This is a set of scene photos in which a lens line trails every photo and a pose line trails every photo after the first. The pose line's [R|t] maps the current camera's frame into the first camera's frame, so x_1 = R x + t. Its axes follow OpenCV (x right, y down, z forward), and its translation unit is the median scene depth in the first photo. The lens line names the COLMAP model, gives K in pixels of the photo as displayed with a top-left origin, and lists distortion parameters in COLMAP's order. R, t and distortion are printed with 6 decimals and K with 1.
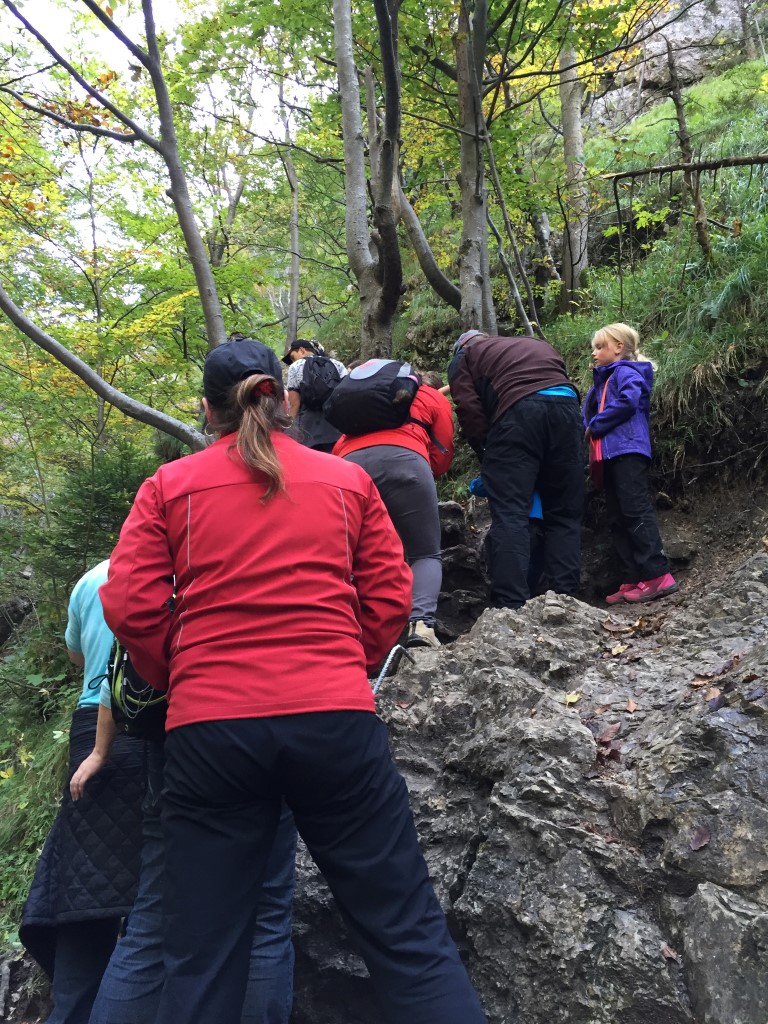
lens RADIAL K [[869.0, 0, 388.3], [0, 869.0, 505.0], [0, 0, 1]] dist [0.061809, -0.098463]
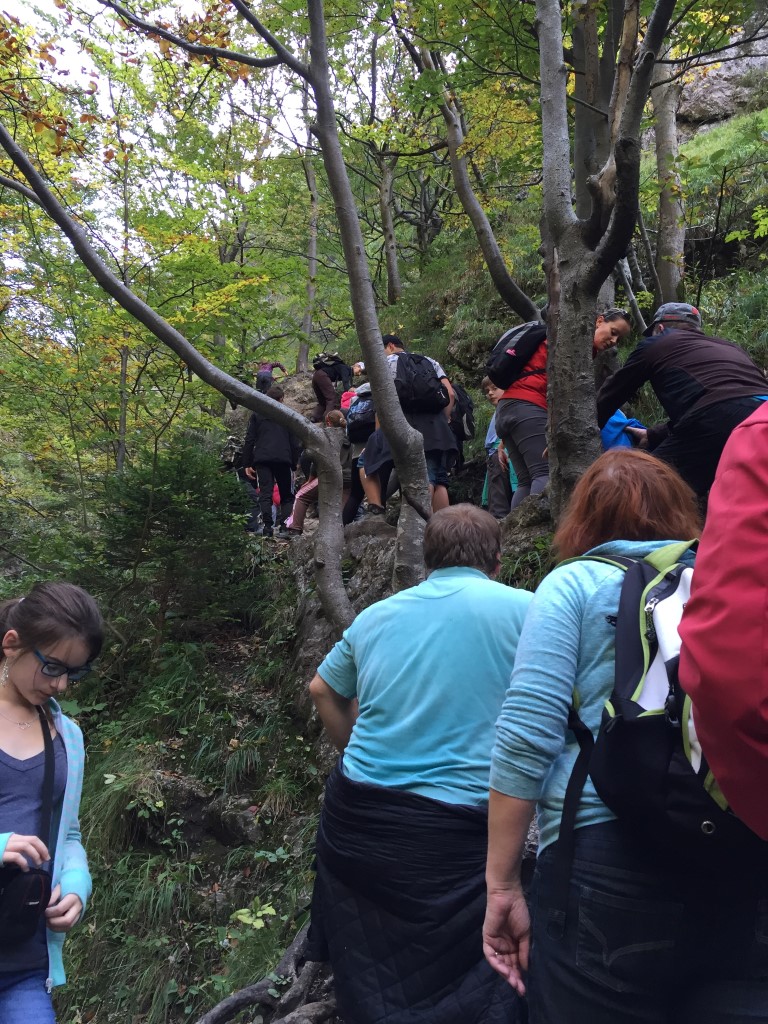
lens RADIAL K [[856.2, 0, 384.0], [0, 856.2, 512.0], [0, 0, 1]] dist [0.064119, -0.096086]
pose [[0.997650, 0.053300, 0.043049, -0.220372], [-0.052271, 0.998328, -0.024688, 0.021249], [-0.044292, 0.022380, 0.998768, 0.220878]]
